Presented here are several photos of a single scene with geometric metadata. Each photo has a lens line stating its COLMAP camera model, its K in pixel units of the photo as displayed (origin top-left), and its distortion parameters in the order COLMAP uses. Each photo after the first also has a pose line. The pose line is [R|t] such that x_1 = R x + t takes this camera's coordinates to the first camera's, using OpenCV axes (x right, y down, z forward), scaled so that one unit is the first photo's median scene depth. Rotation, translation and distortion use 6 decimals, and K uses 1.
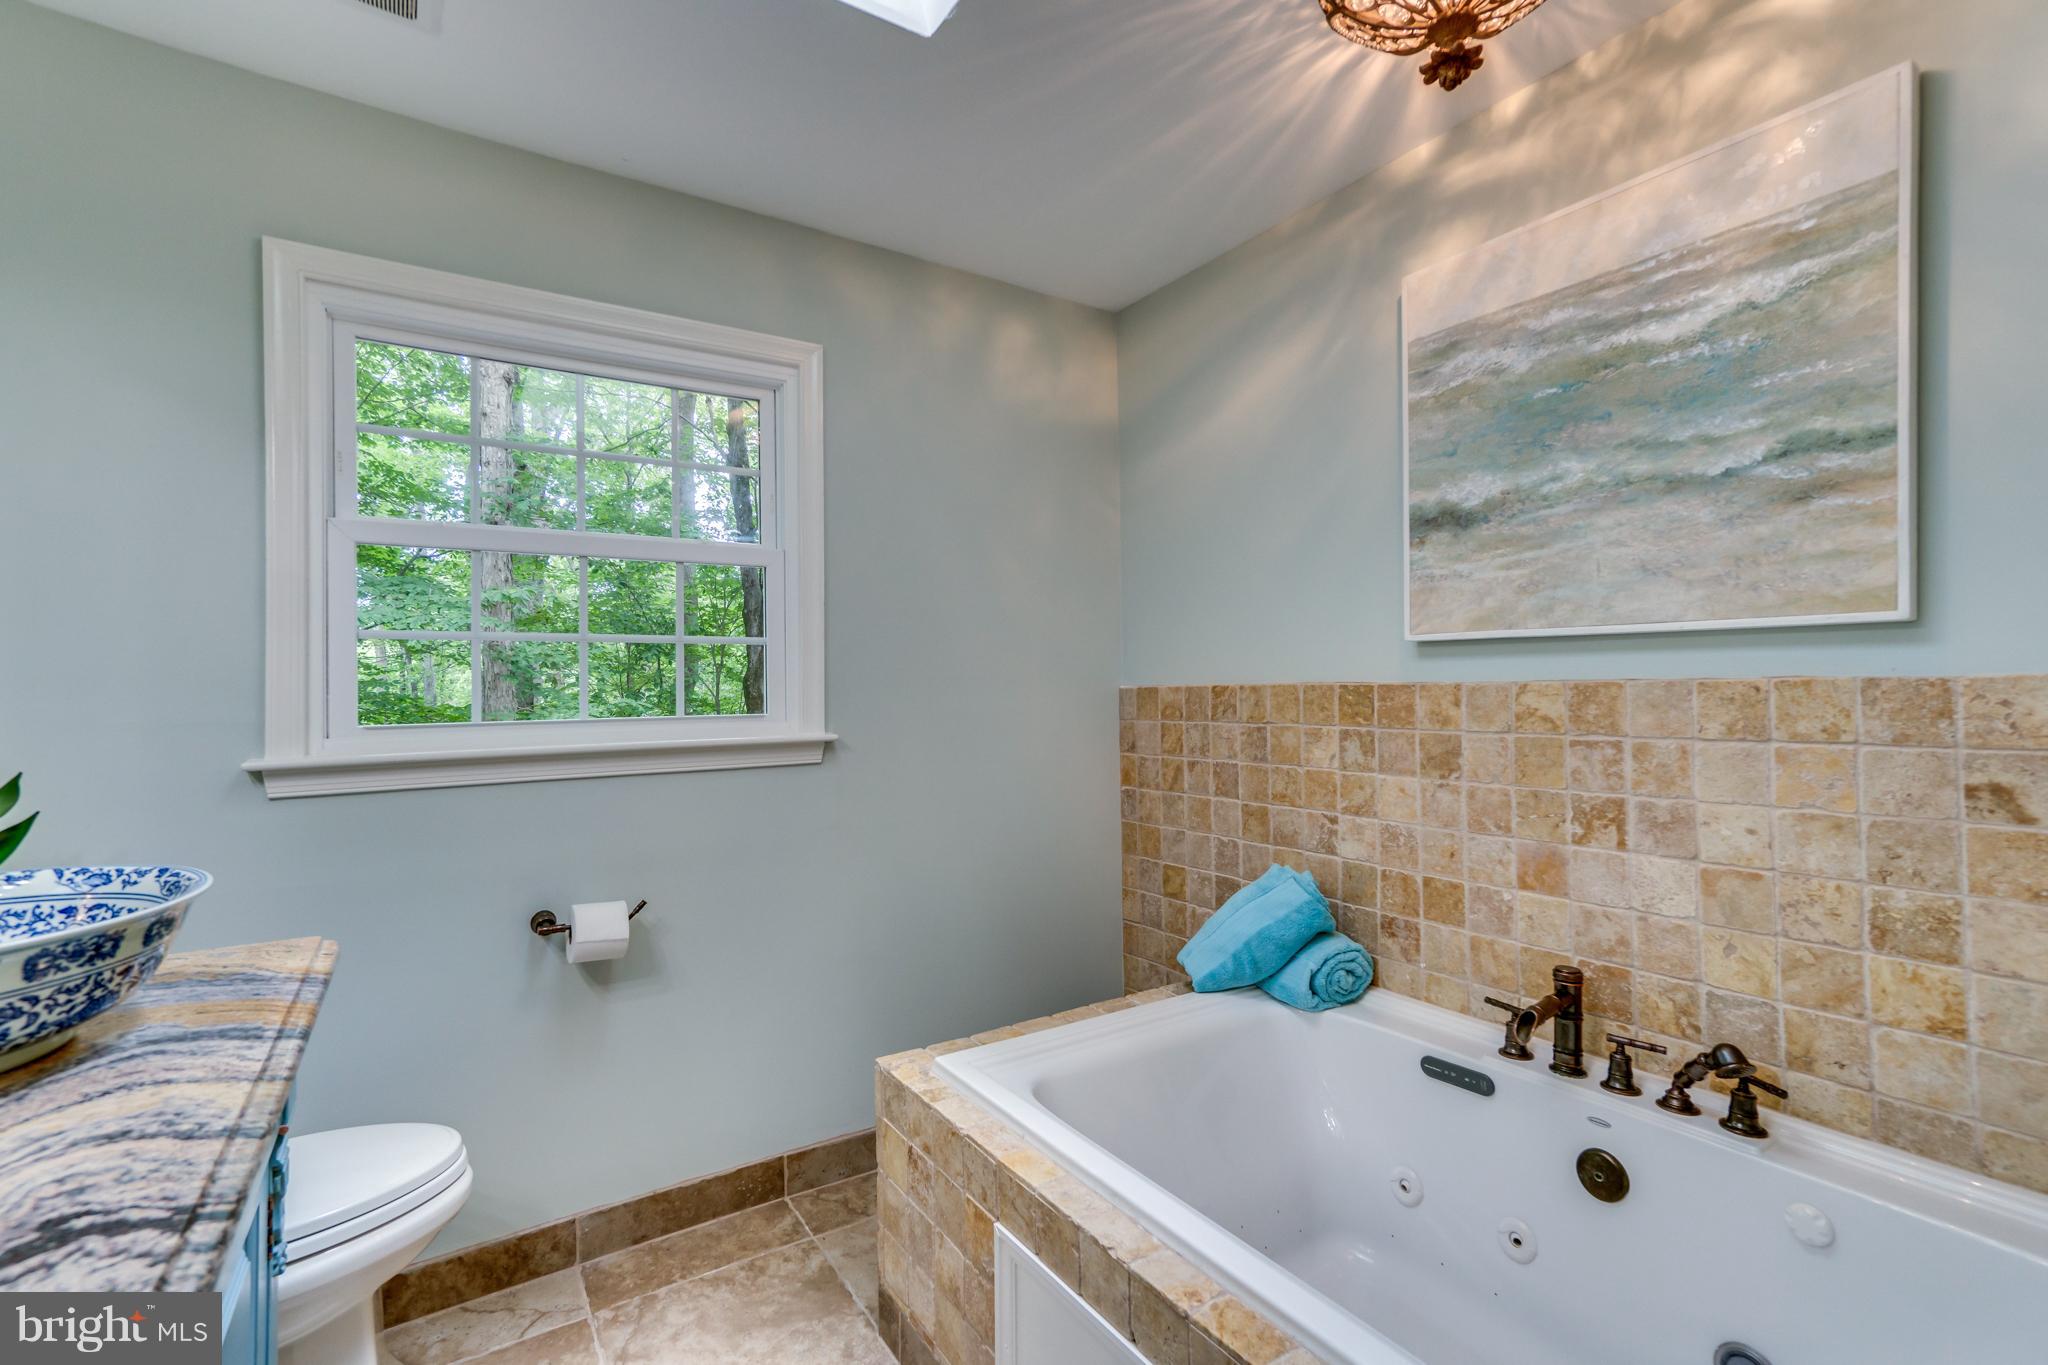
lens RADIAL K [[914.5, 0, 1015.8], [0, 914.5, 680.8], [0, 0, 1]] dist [-0.011187, 0.012065]
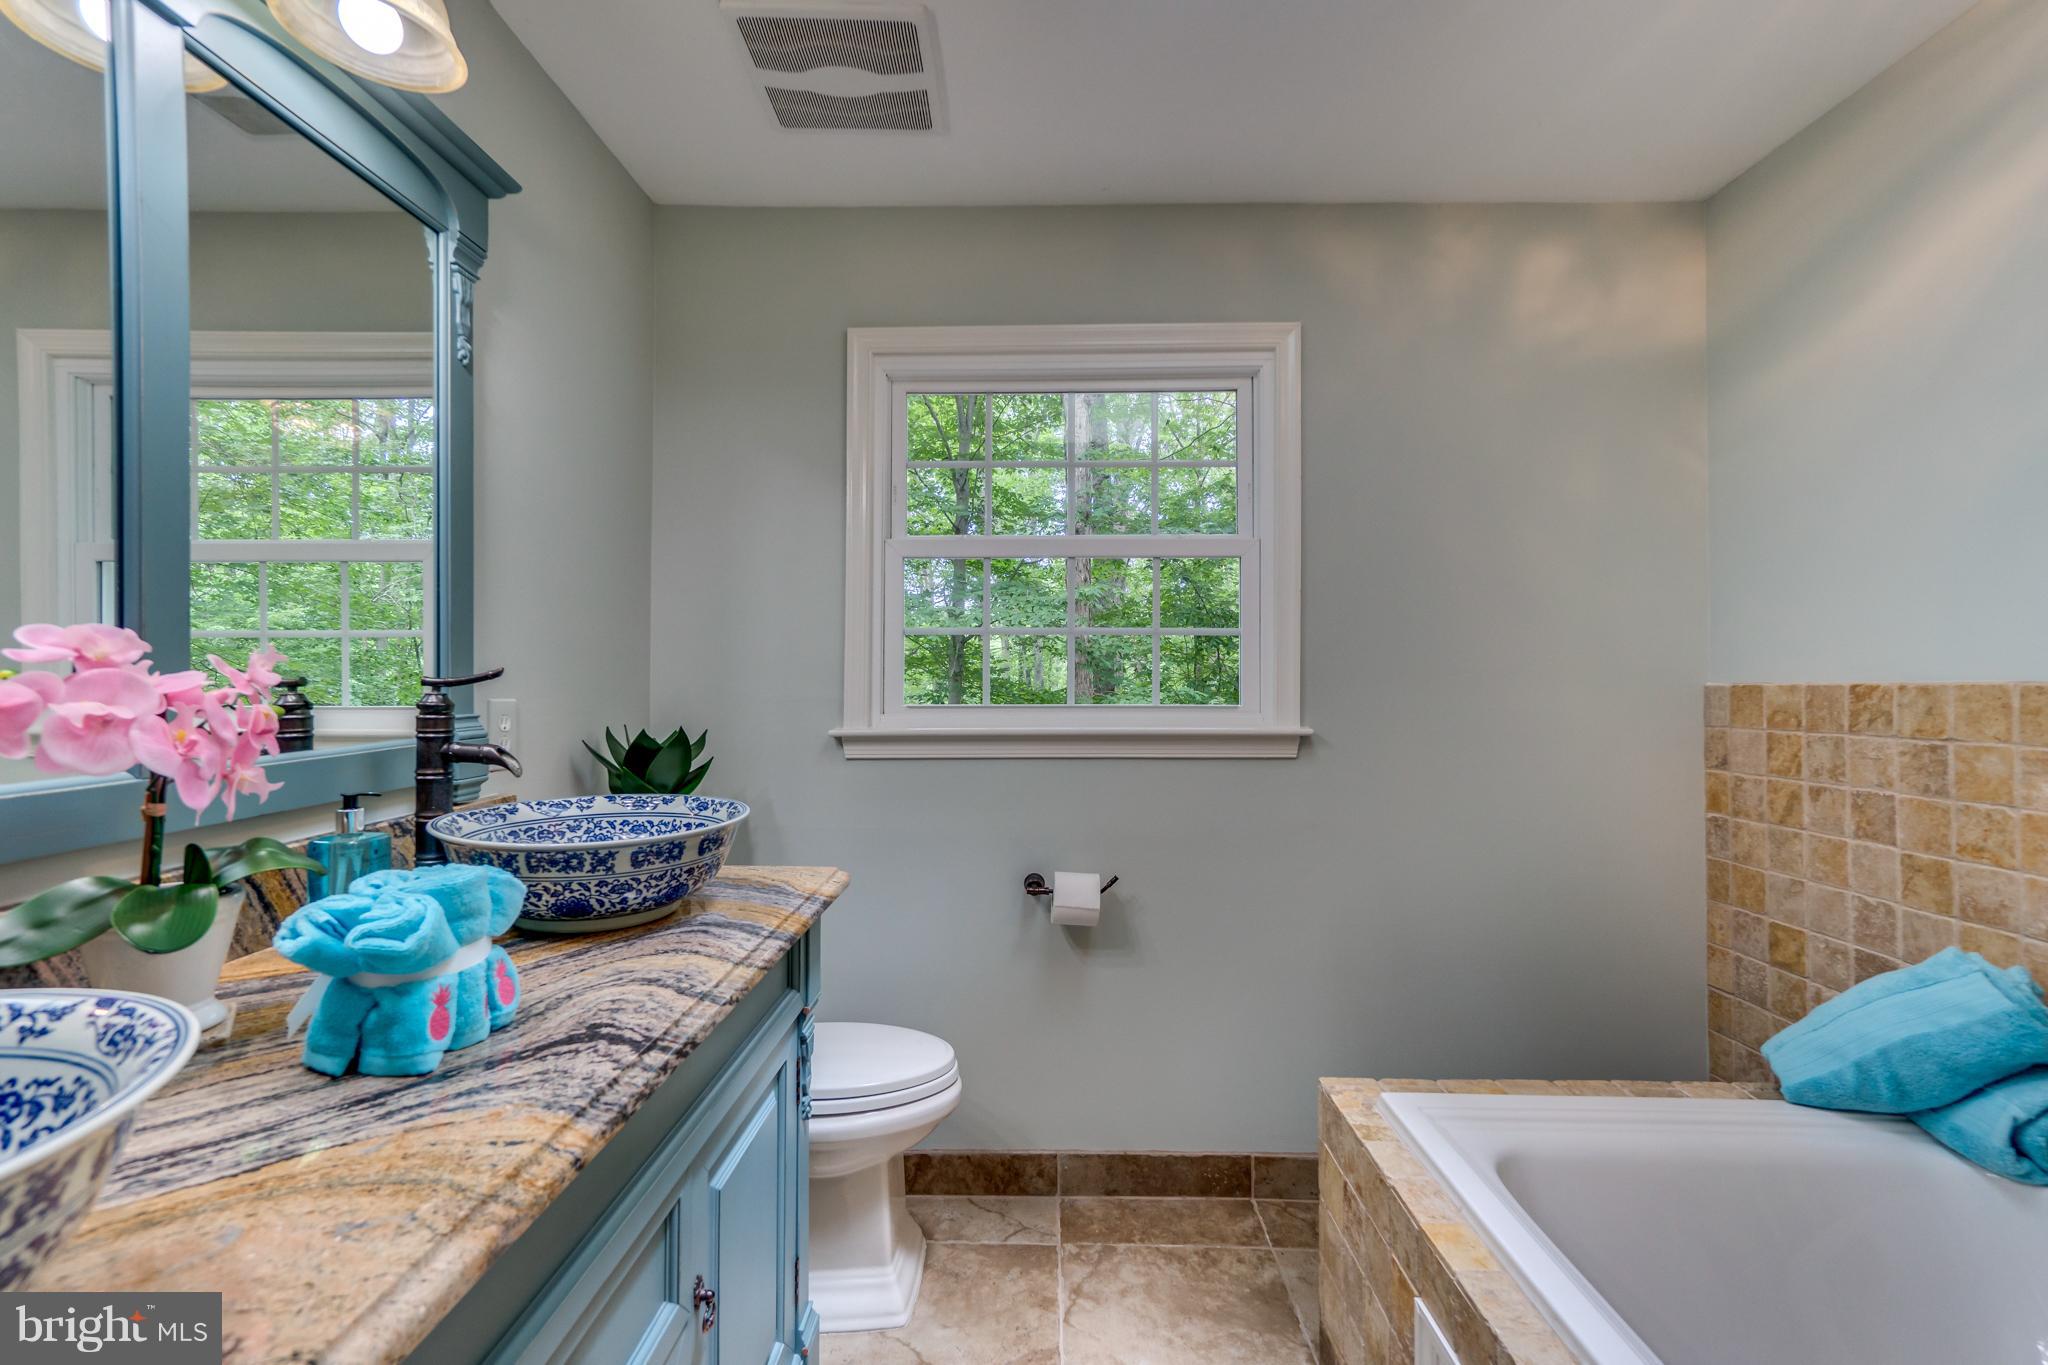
lens RADIAL K [[925.5, 0, 1011.9], [0, 925.5, 668.5], [0, 0, 1]] dist [-0.009424, 0.011139]
pose [[0.828914, 0.007496, -0.559325, 0.094810], [-0.009318, 0.999956, -0.000409, -0.000885], [0.559298, 0.005551, 0.828948, 0.032589]]
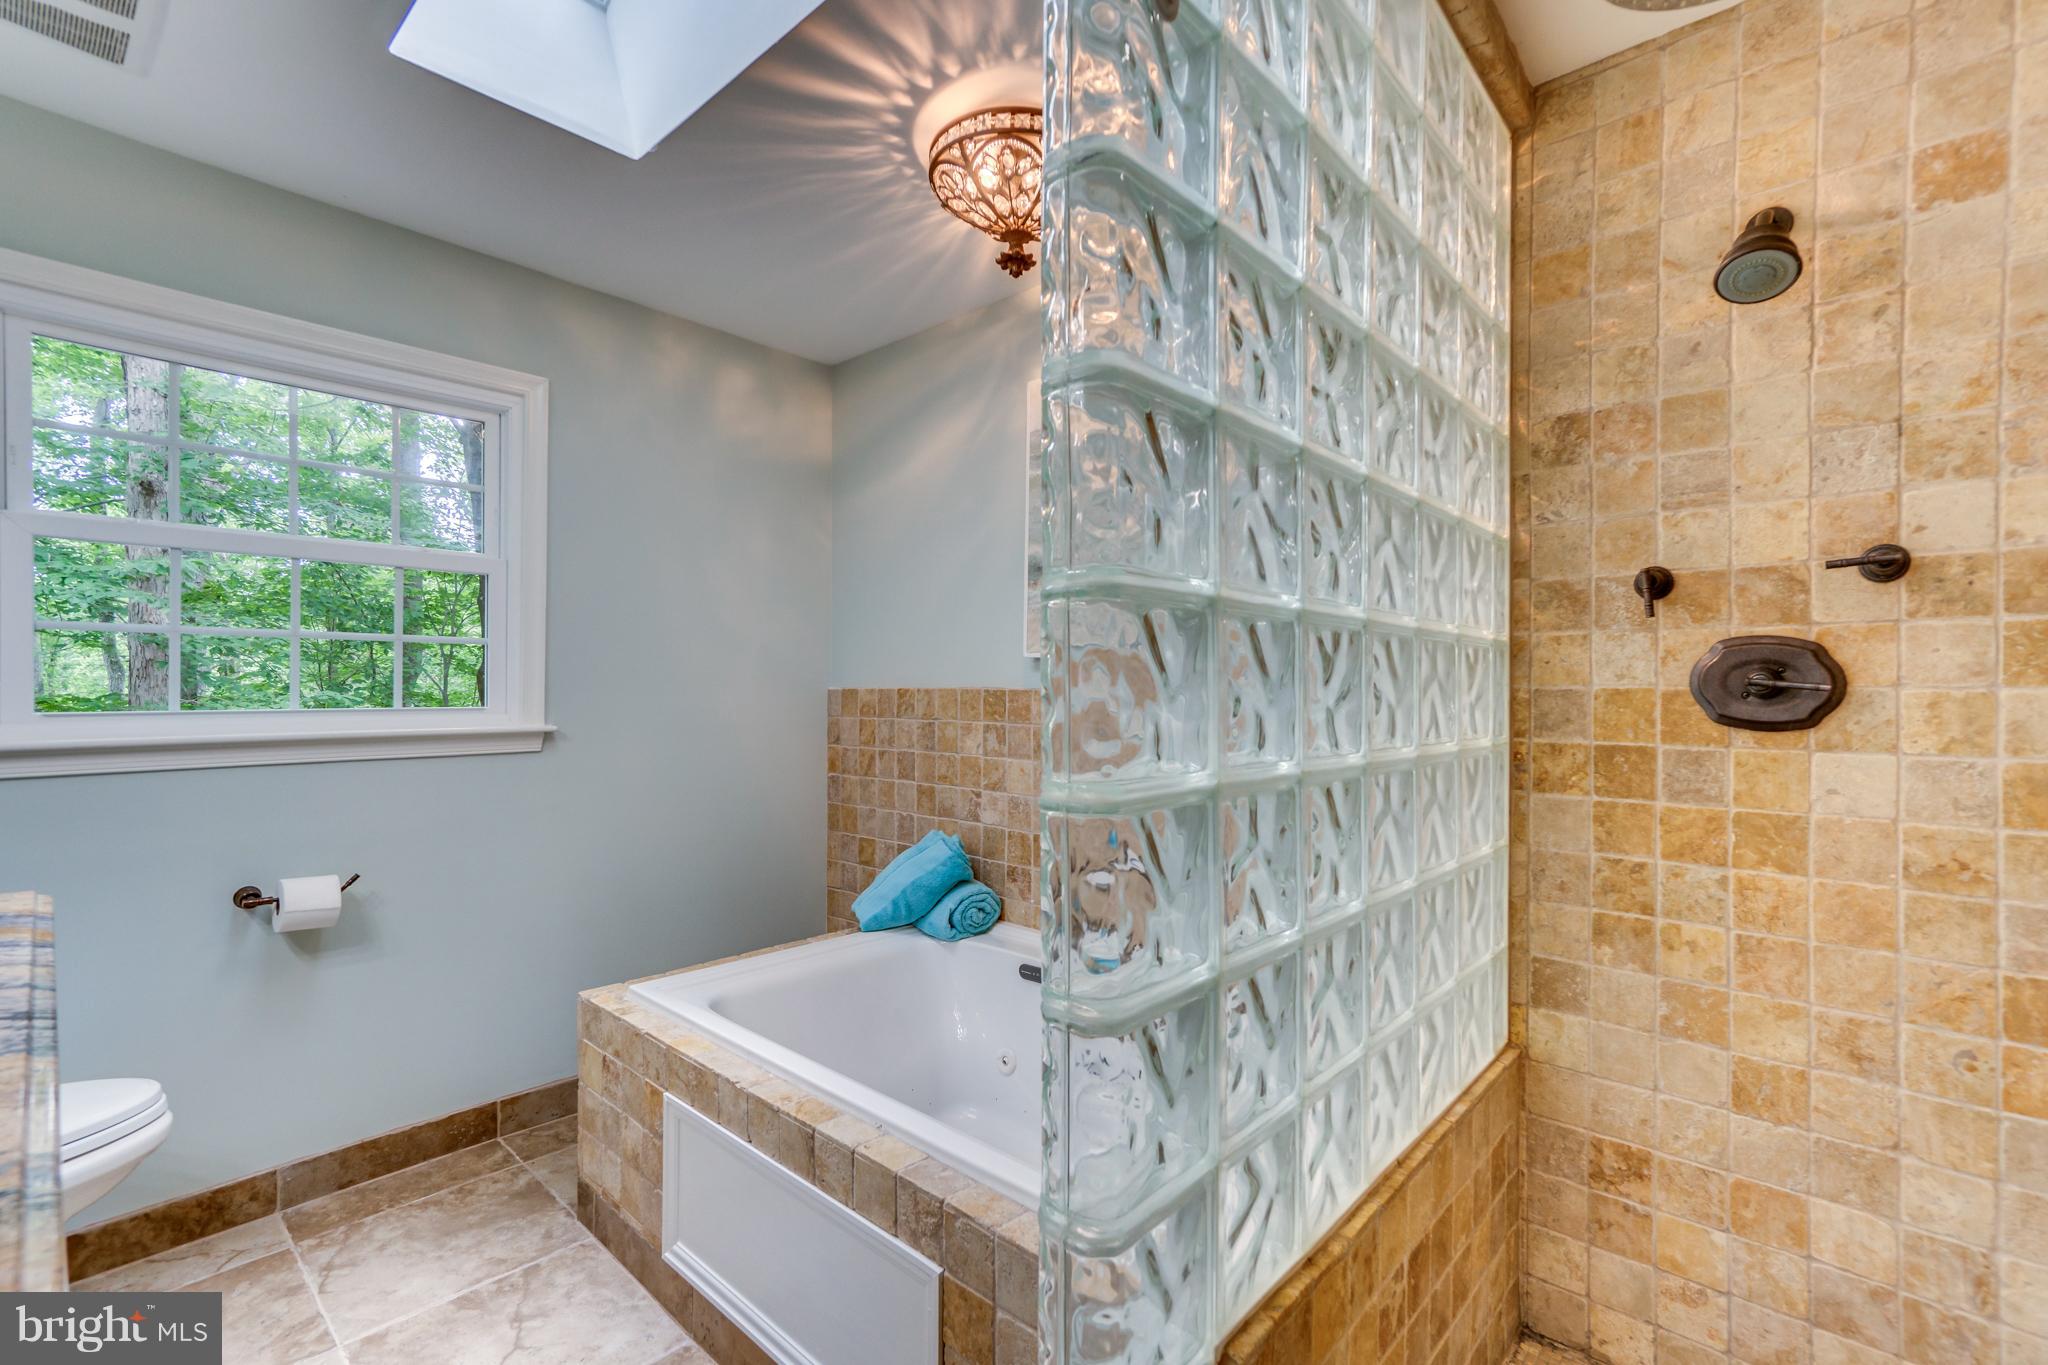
lens RADIAL K [[890.5, 0, 1021.0], [0, 890.5, 690.3], [0, 0, 1]] dist [-0.011067, 0.011892]
pose [[0.966378, 0.017550, 0.256526, 0.088155], [-0.019850, 0.999783, 0.006378, -0.003732], [-0.256359, -0.011256, 0.966516, -0.238252]]
